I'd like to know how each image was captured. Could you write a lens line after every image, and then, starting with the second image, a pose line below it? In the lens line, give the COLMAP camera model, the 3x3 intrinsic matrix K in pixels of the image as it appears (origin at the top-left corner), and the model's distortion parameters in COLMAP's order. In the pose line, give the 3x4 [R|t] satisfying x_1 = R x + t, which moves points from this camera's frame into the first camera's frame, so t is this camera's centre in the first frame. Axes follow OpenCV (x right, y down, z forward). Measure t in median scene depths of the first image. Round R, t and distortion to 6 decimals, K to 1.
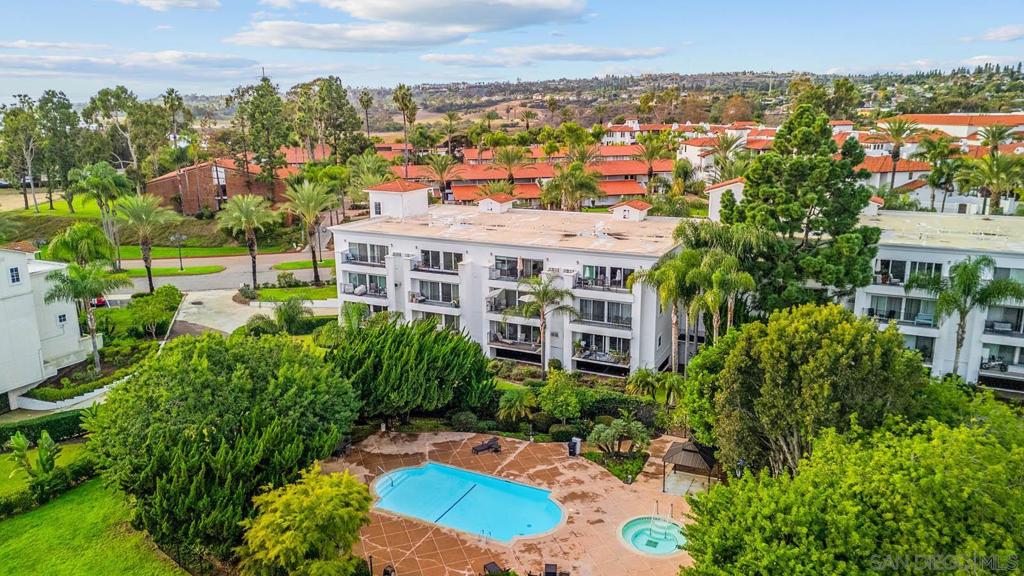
lens RADIAL K [[755.0, 0, 512.0], [0, 755.0, 288.0], [0, 0, 1]] dist [0.101593, -0.119226]
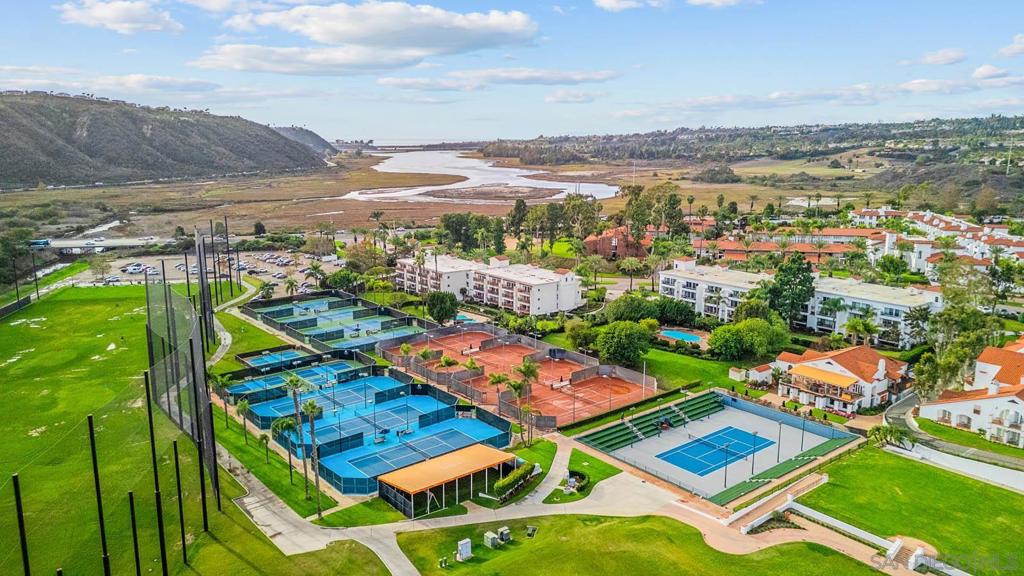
lens RADIAL K [[755.0, 0, 512.0], [0, 755.0, 288.0], [0, 0, 1]] dist [0.101593, -0.119226]
pose [[0.901803, 0.092251, -0.422186, 0.442000], [-0.108709, 0.993960, -0.015018, 0.081136], [0.418251, 0.059439, 0.906385, -1.707471]]
